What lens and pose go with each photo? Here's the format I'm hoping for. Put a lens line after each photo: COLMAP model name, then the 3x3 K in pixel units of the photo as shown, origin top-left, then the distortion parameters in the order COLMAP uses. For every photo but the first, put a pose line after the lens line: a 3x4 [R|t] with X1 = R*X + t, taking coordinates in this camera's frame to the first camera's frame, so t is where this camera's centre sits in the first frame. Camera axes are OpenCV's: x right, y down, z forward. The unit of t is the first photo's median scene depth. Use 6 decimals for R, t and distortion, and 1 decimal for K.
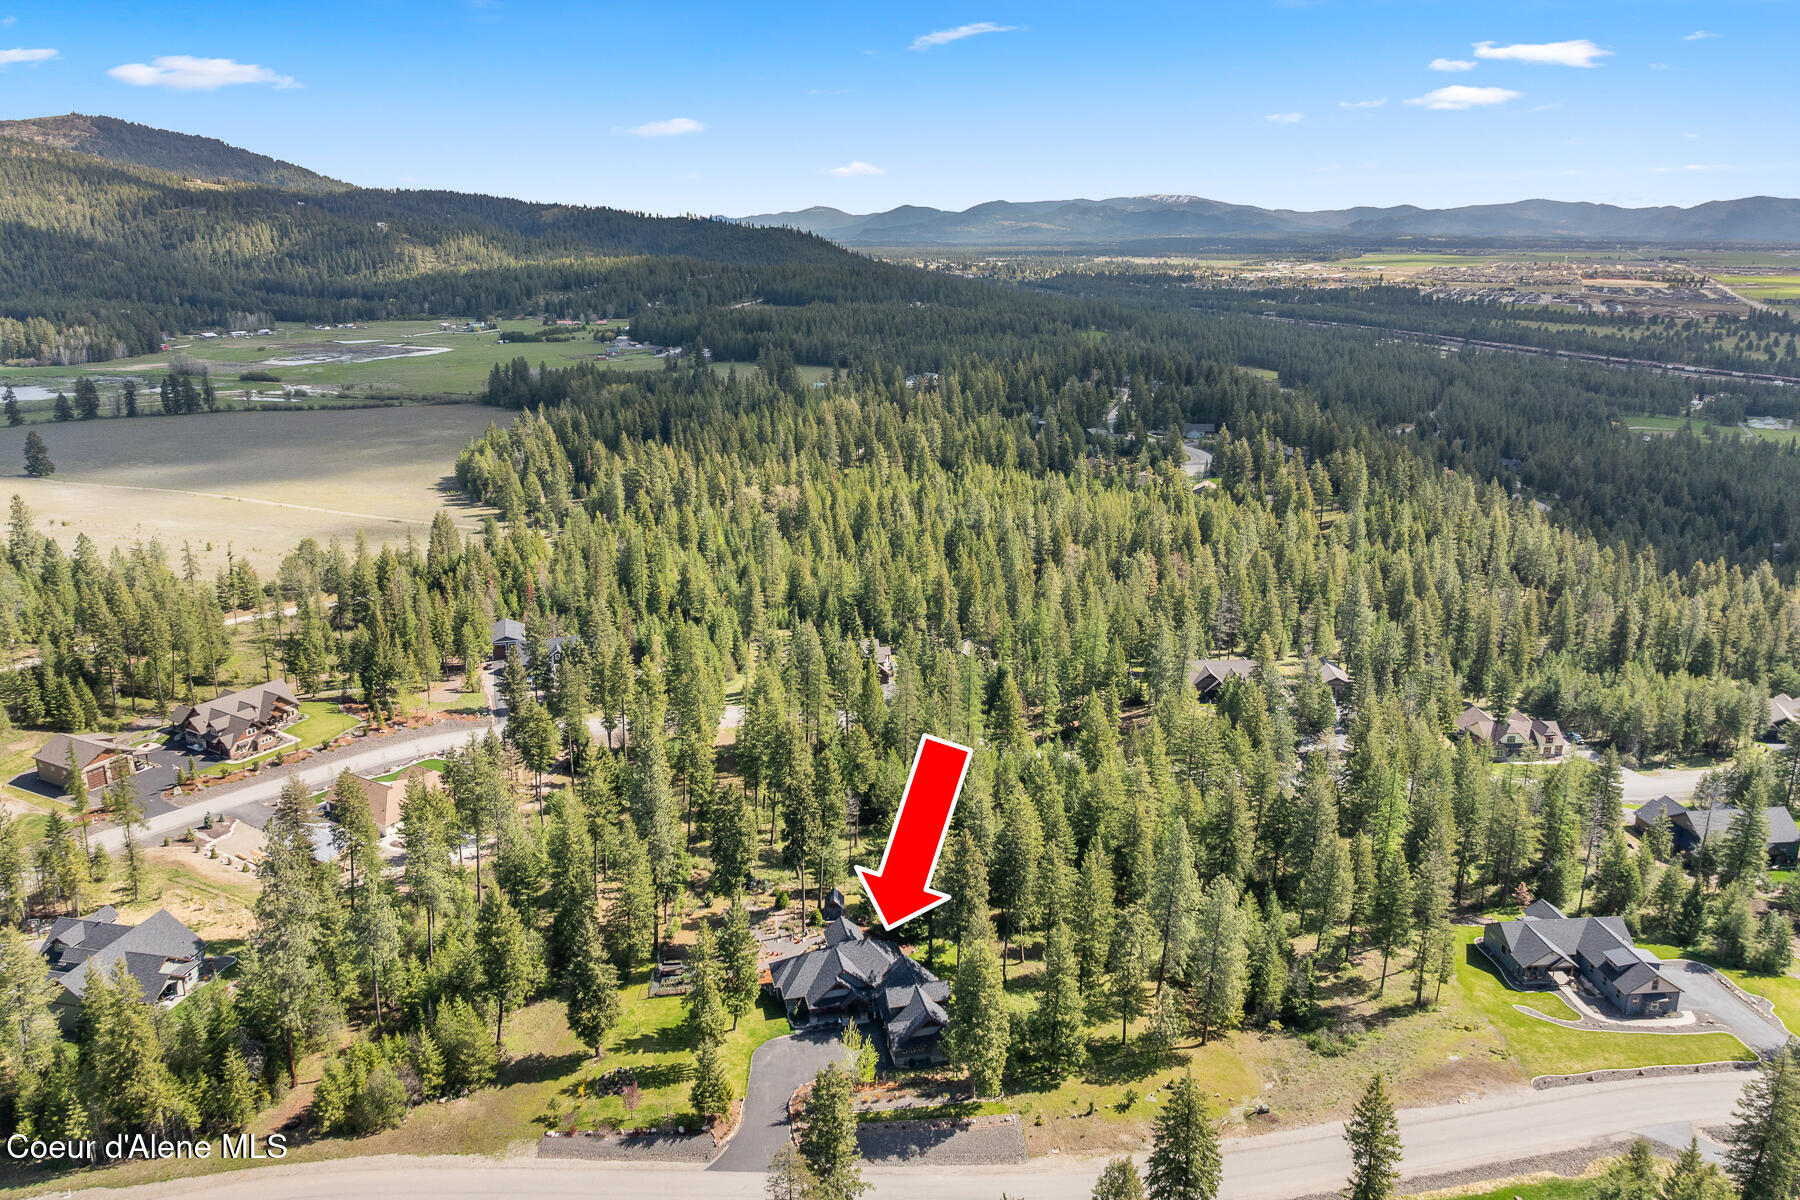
lens RADIAL K [[1266.7, 0, 905.1], [0, 1266.7, 576.8], [0, 0, 1]] dist [-0.021854, 0.002783]
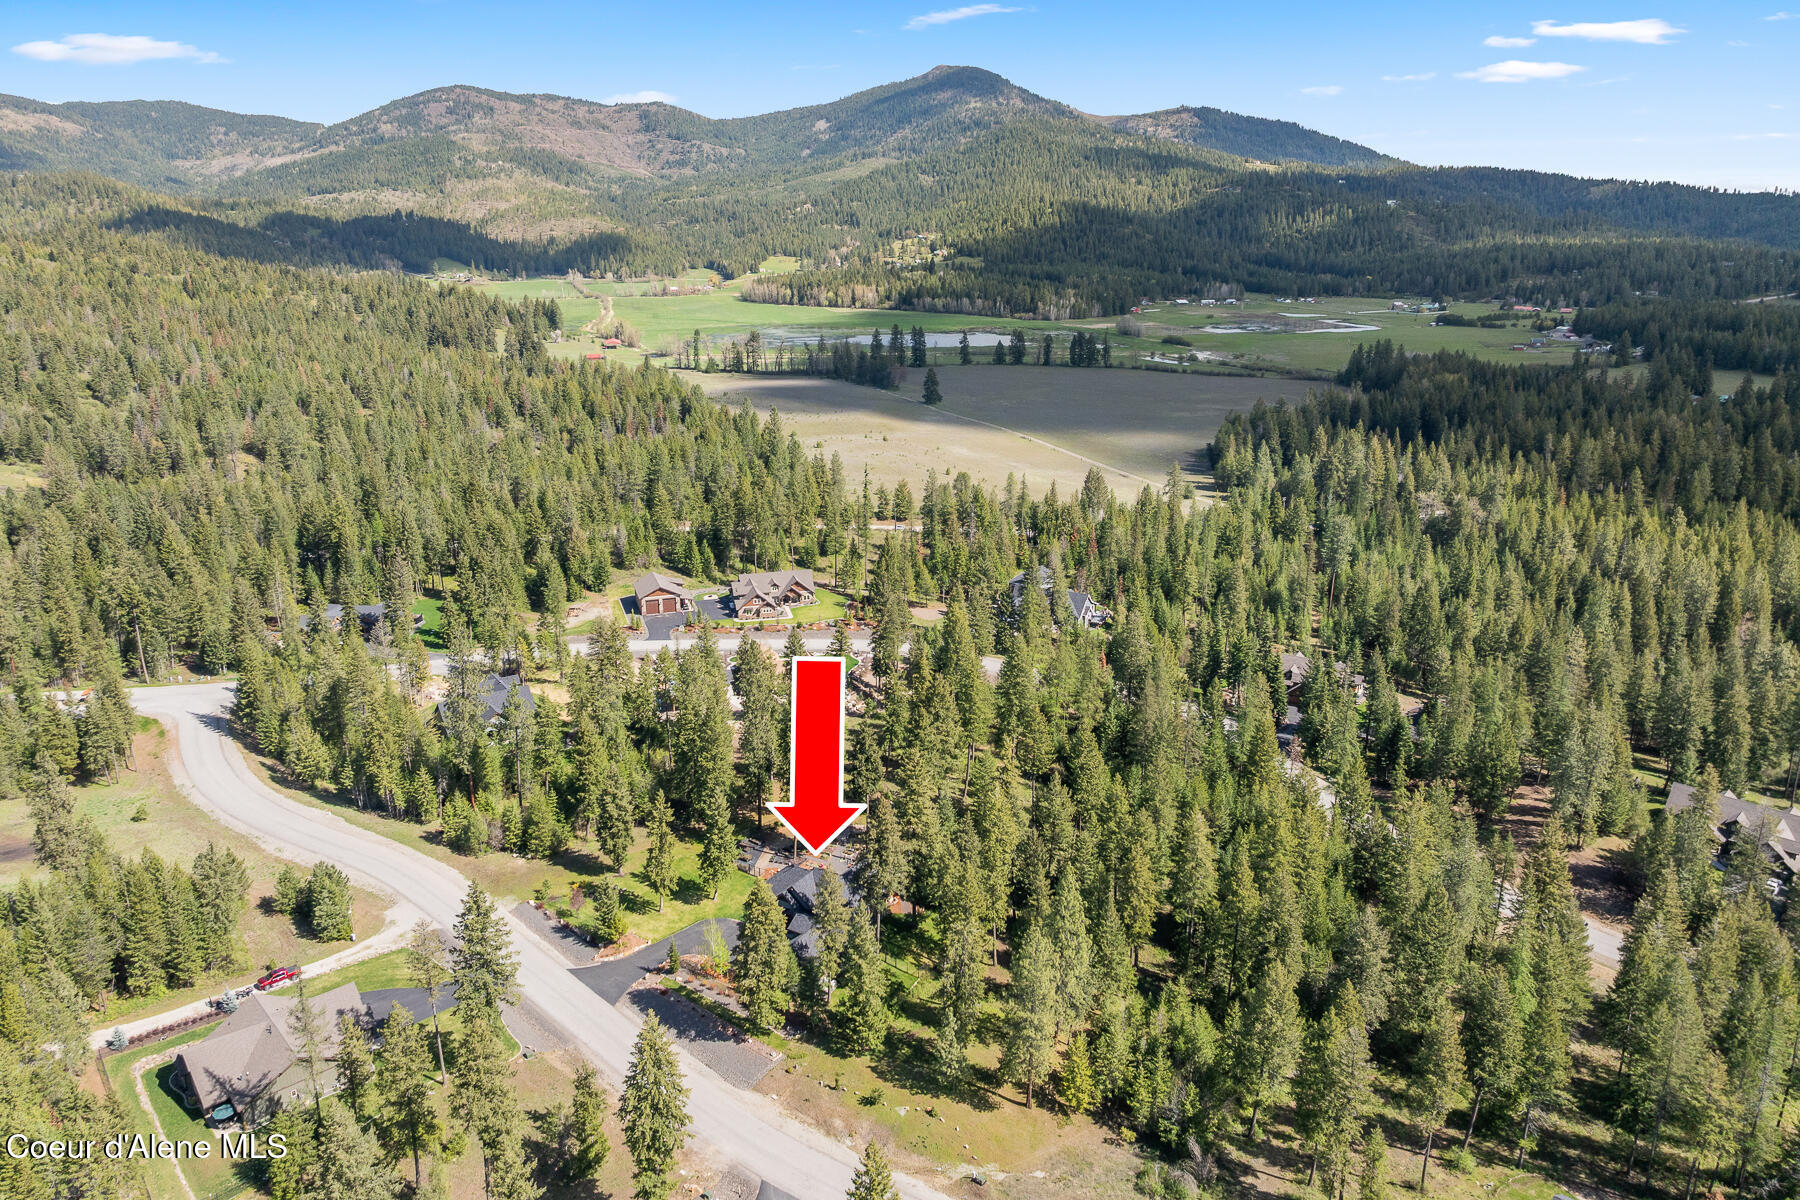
lens RADIAL K [[1266.7, 0, 905.1], [0, 1266.7, 576.8], [0, 0, 1]] dist [-0.021854, 0.002783]
pose [[0.700851, 0.193223, -0.686639, 0.619493], [-0.181754, 0.979213, 0.090039, -0.060683], [0.689764, 0.061695, 0.721401, 0.218095]]
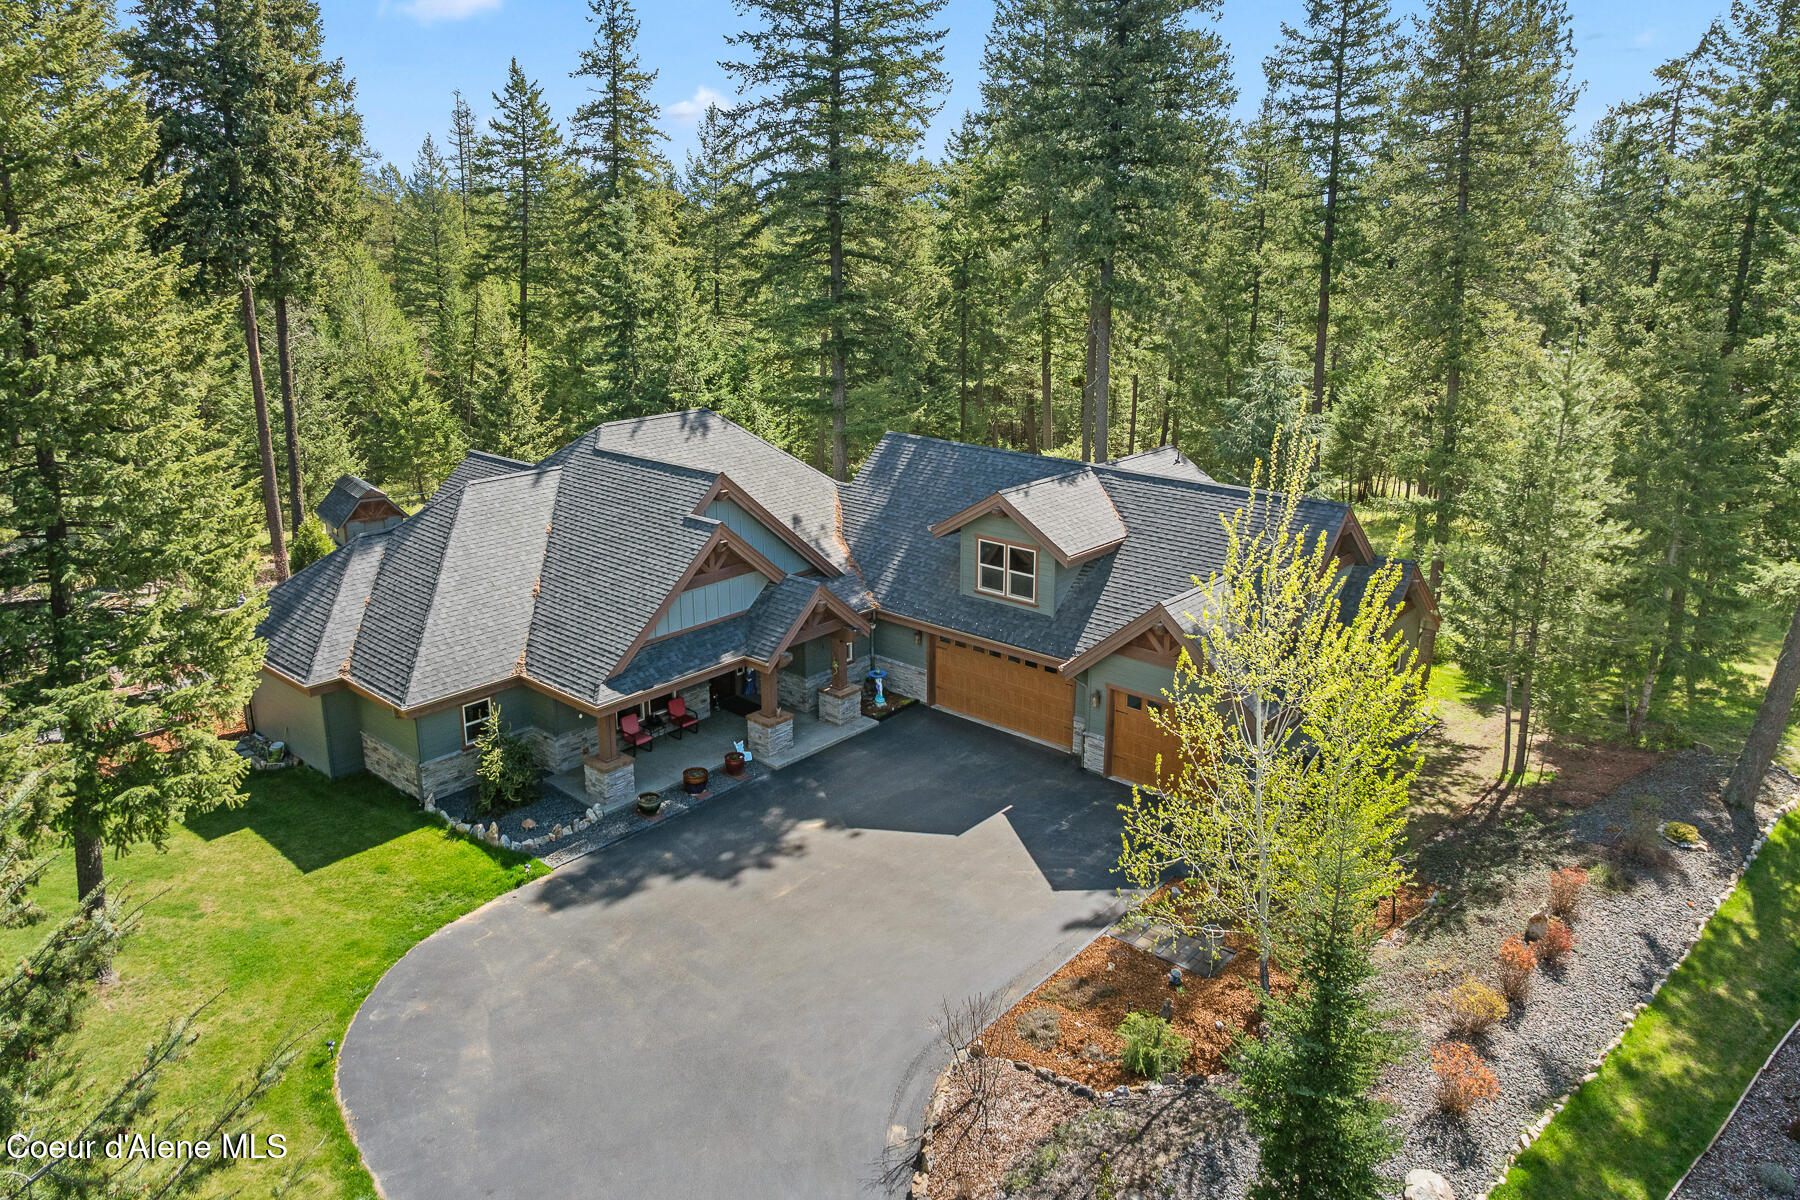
lens RADIAL K [[1266.7, 0, 905.1], [0, 1266.7, 576.8], [0, 0, 1]] dist [-0.021854, 0.002783]
pose [[0.820760, -0.160613, 0.548230, -0.110282], [0.152606, 0.986432, 0.060523, 0.270751], [-0.550512, 0.033988, 0.834135, 0.708288]]
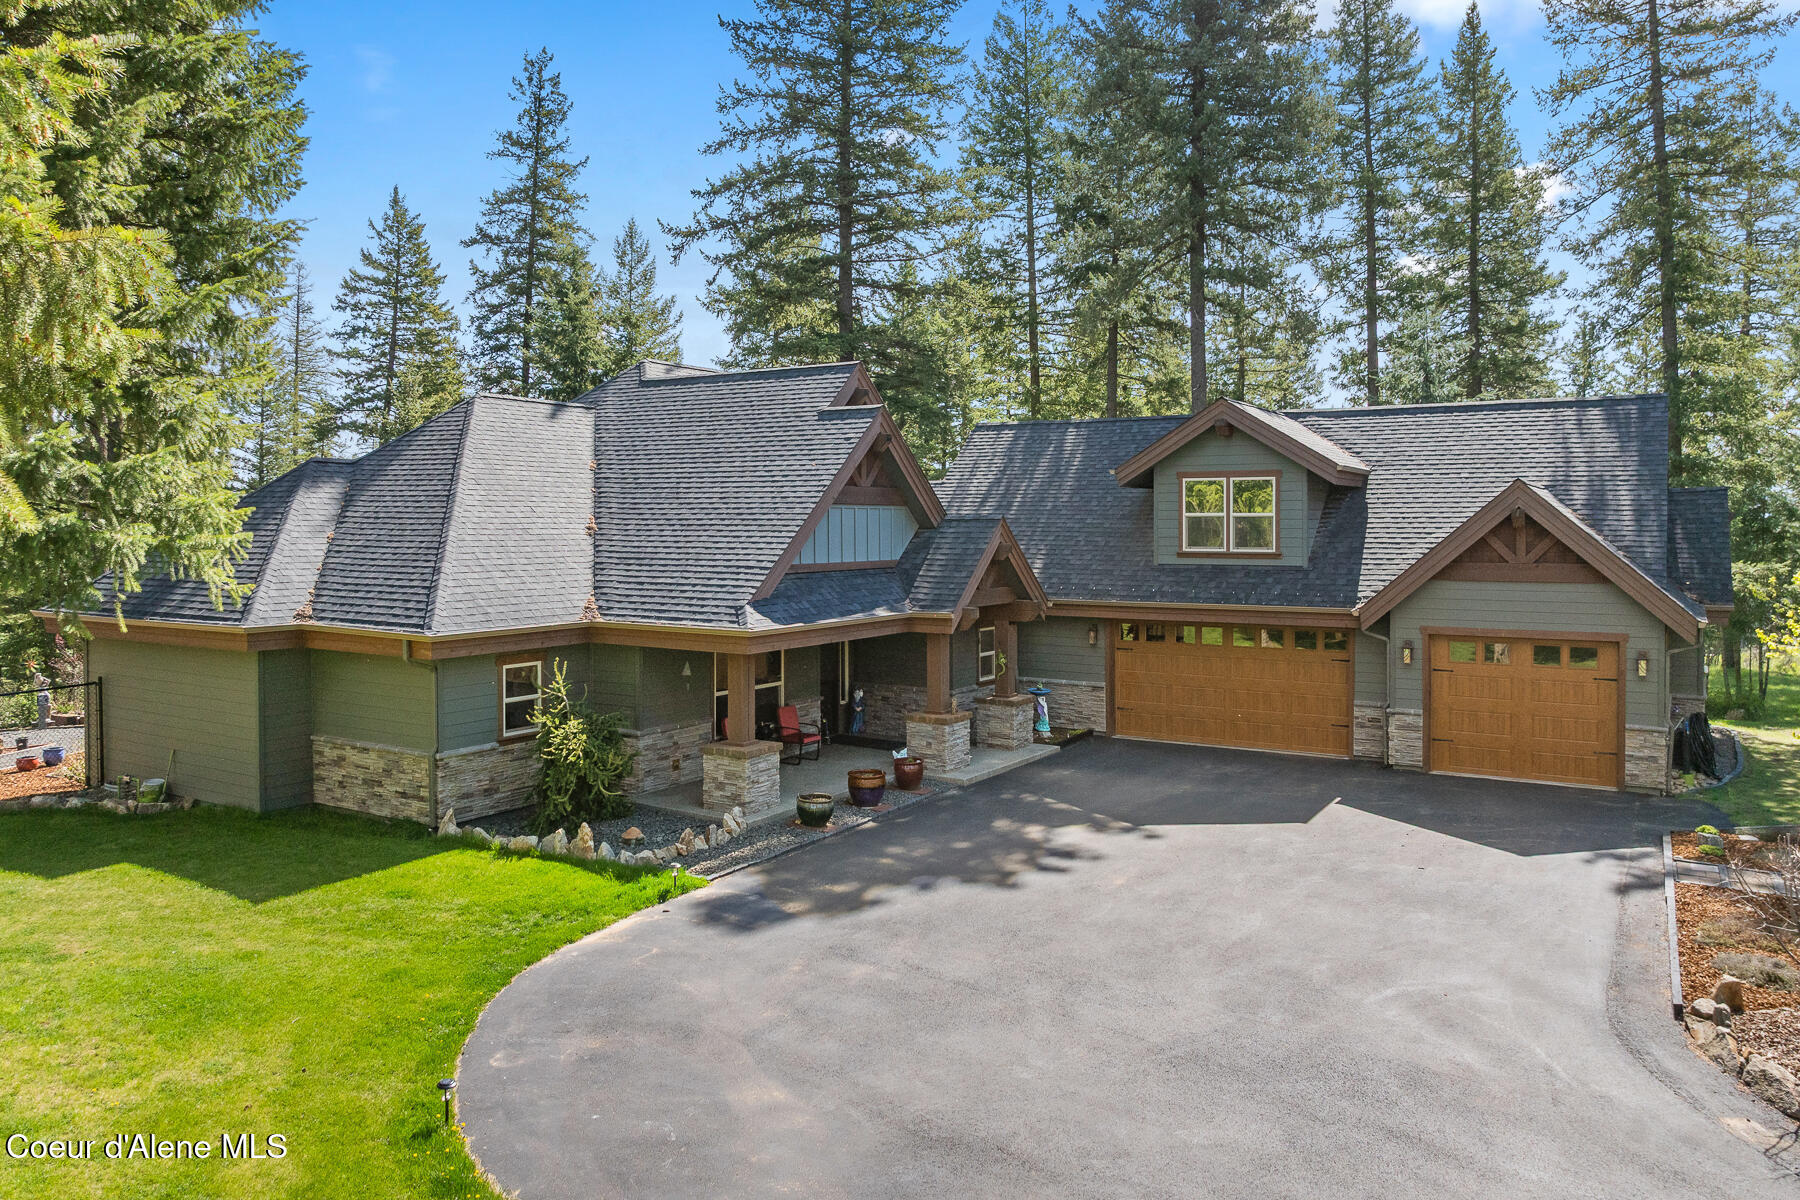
lens RADIAL K [[1304.9, 0, 896.1], [0, 1304.9, 527.4], [0, 0, 1]] dist [-0.028655, 0.000523]
pose [[0.720239, -0.015213, 0.693559, -0.118639], [0.203273, 0.960505, -0.190025, 0.300346], [-0.663276, 0.277846, 0.694886, 0.773065]]
